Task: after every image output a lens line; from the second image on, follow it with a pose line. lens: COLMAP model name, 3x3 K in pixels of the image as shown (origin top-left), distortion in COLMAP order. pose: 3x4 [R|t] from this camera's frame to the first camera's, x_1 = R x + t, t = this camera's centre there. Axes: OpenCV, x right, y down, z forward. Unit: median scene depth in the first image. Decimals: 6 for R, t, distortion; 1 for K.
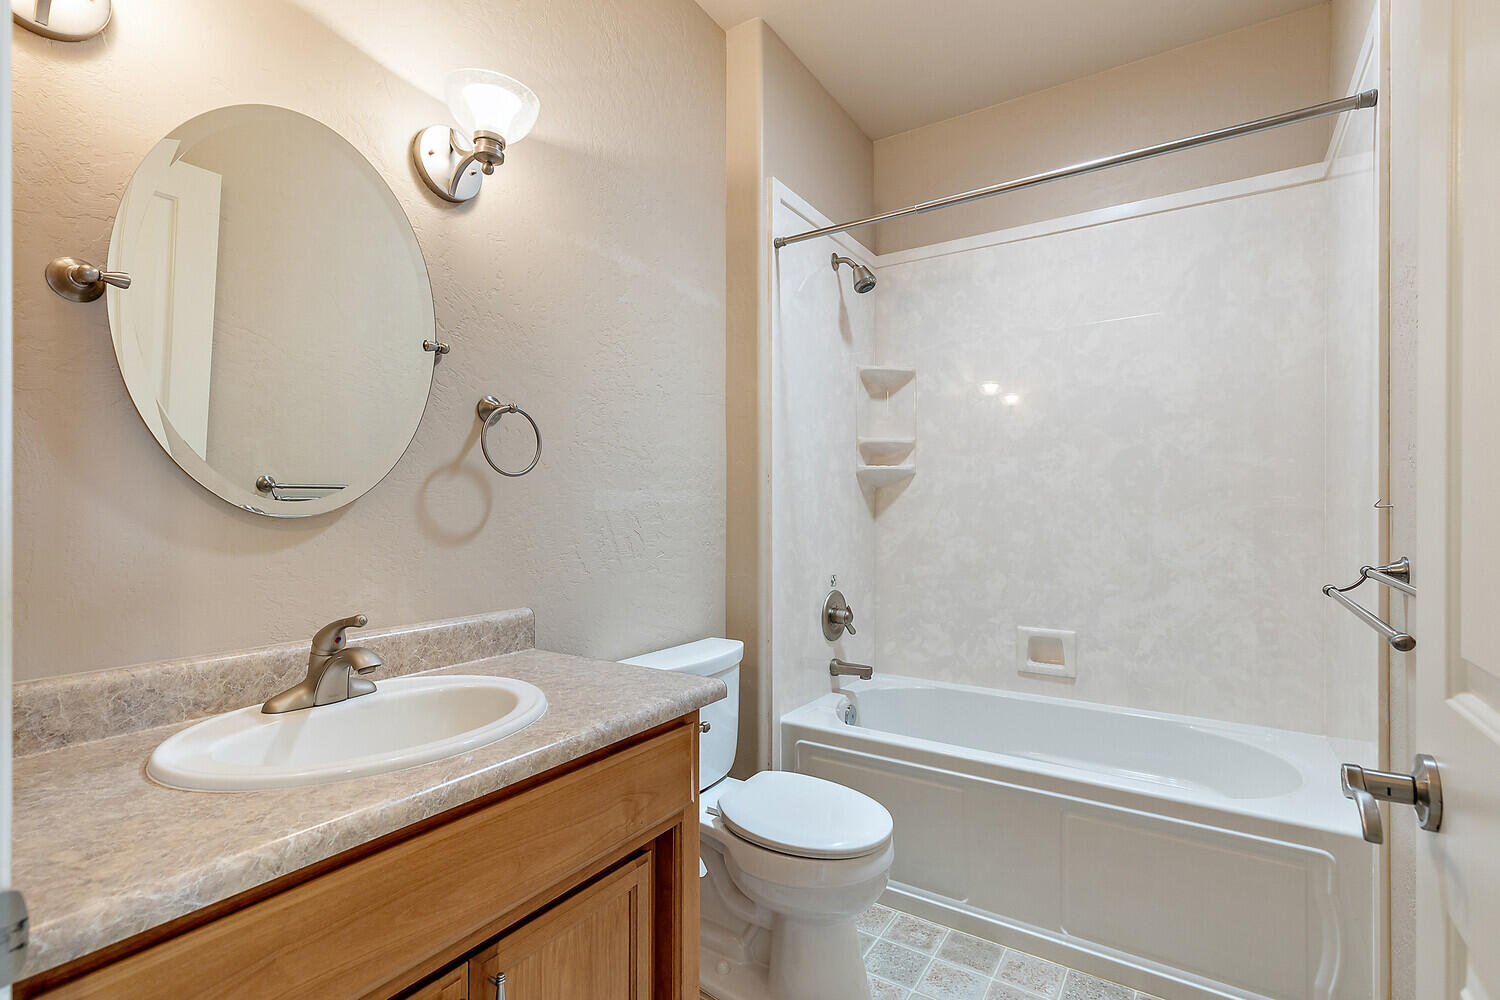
lens RADIAL K [[689.7, 0, 753.8], [0, 689.7, 496.0], [0, 0, 1]] dist [0.007660, -0.000405]
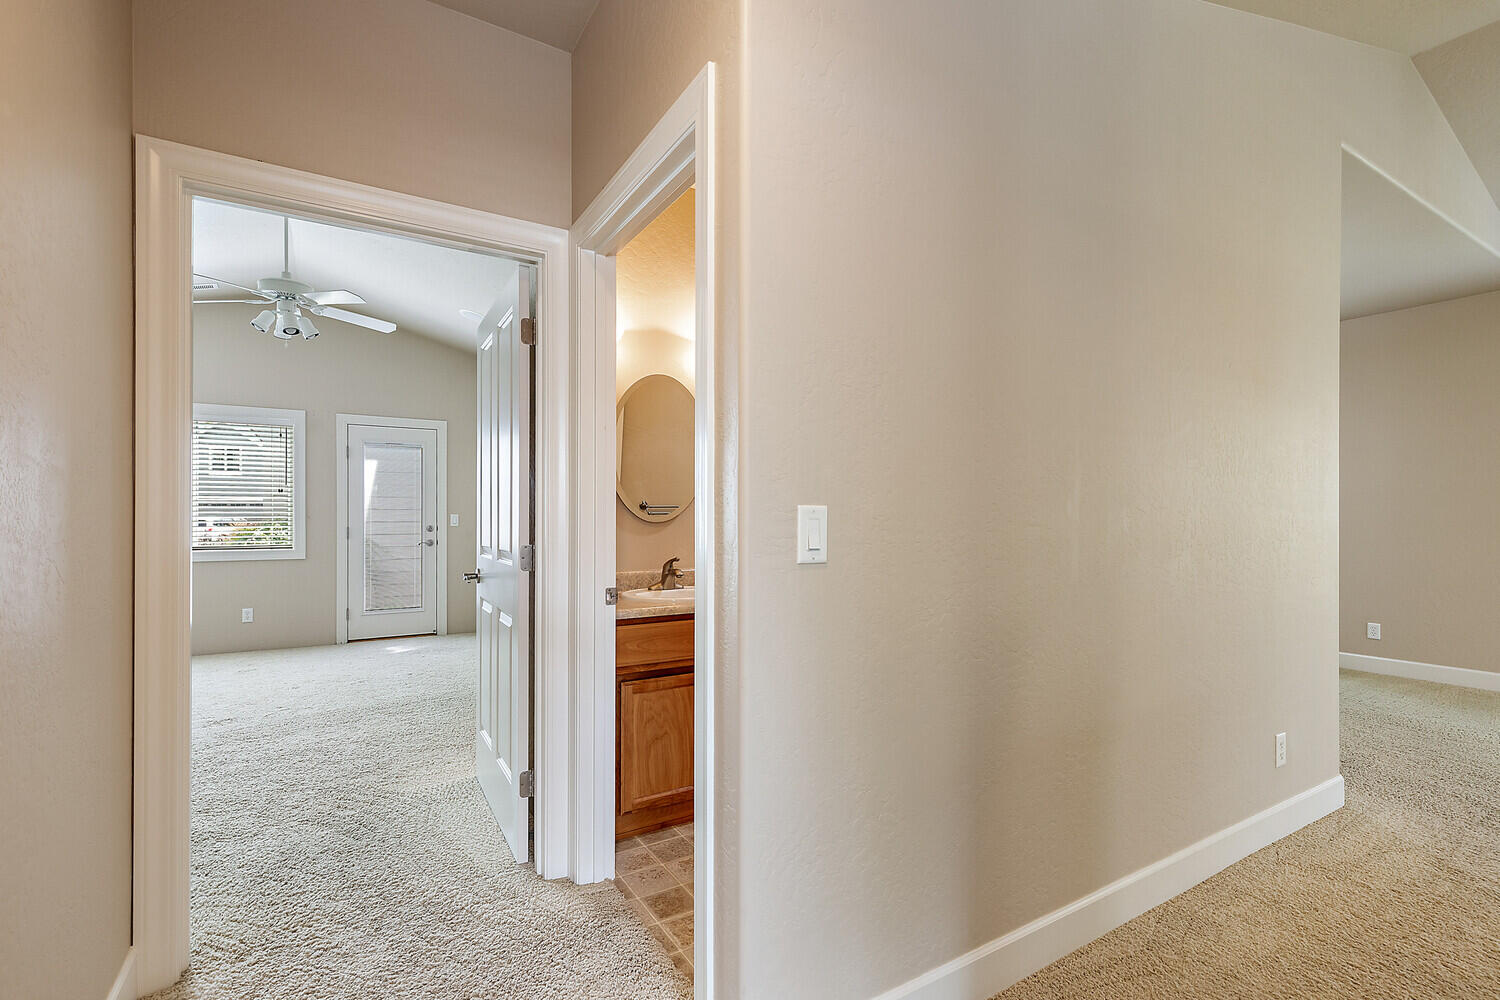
lens RADIAL K [[689.7, 0, 755.4], [0, 689.7, 511.3], [0, 0, 1]] dist [0.007660, -0.000405]
pose [[0.903749, 0.003895, -0.428045, 0.880935], [-0.003526, 0.999992, 0.001653, -0.015771], [0.428048, 0.000016, 0.903756, -1.342113]]
